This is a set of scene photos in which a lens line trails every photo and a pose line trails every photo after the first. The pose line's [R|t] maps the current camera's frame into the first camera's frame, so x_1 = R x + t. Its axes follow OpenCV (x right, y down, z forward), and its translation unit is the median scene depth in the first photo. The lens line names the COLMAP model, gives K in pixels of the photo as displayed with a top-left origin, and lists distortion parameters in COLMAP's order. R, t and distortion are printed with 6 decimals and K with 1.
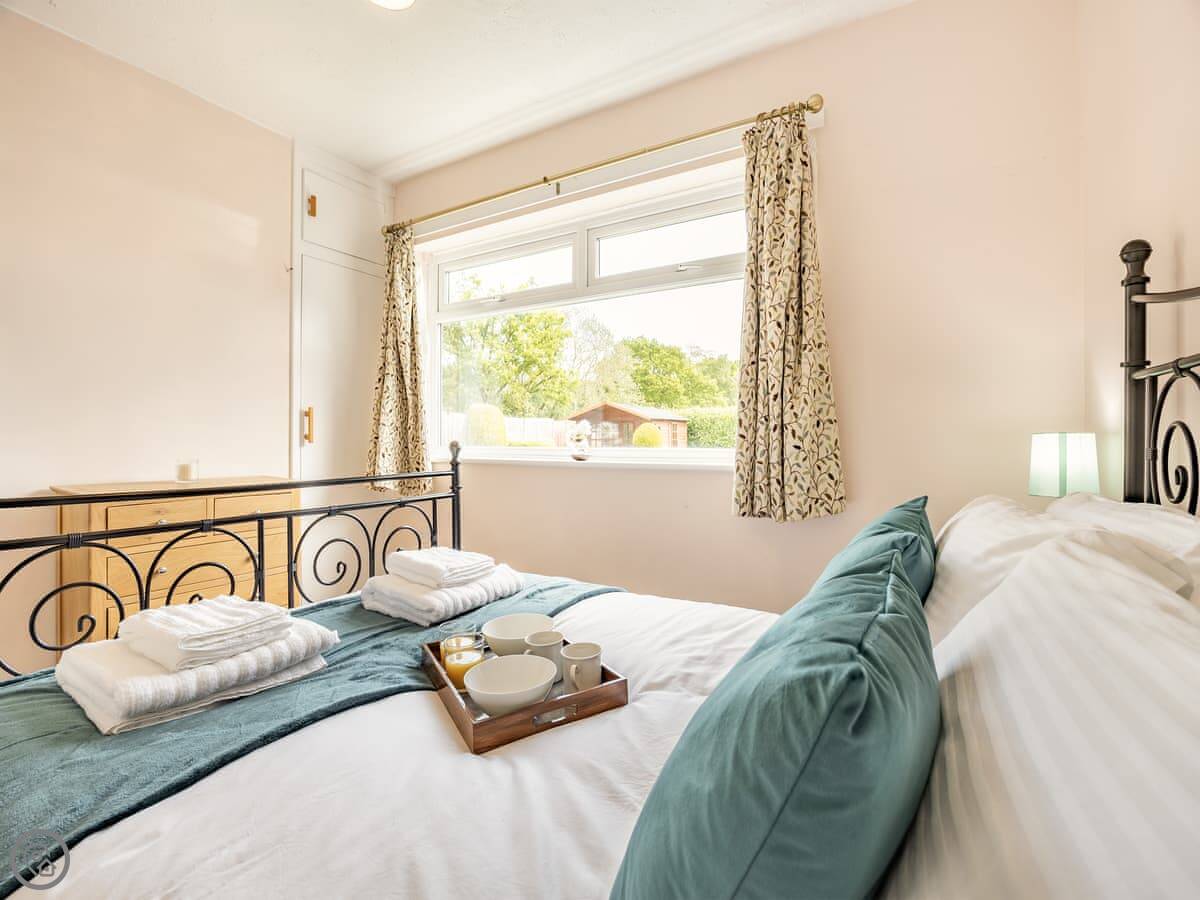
lens RADIAL K [[538.8, 0, 600.0], [0, 538.8, 450.0], [0, 0, 1]] dist [-0.015579, 0.000108]
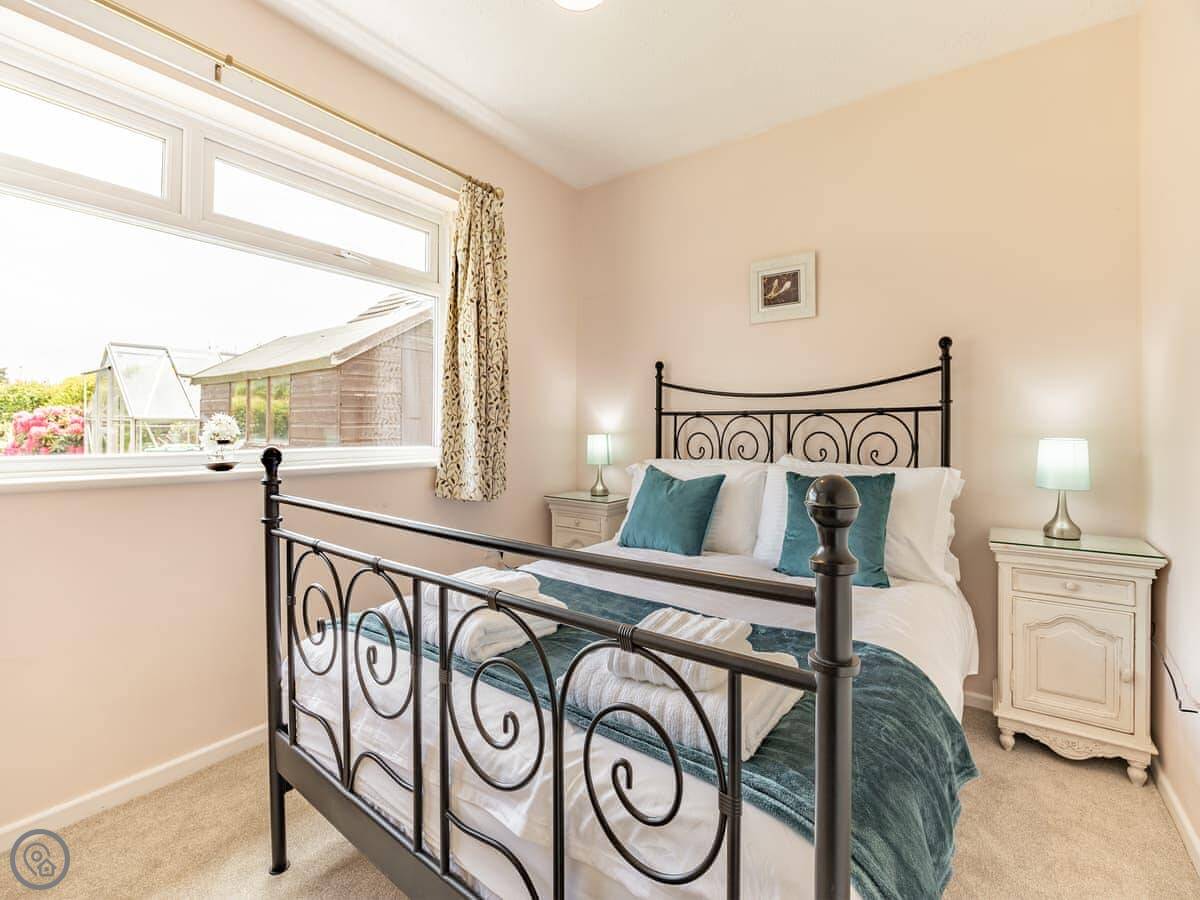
lens RADIAL K [[538.8, 0, 600.0], [0, 538.8, 450.0], [0, 0, 1]] dist [-0.015579, 0.000108]
pose [[0.097596, -0.033203, 0.994672, -0.700843], [0.010590, 0.999421, 0.032323, -0.019945], [-0.995170, 0.007379, 0.097891, 0.434521]]
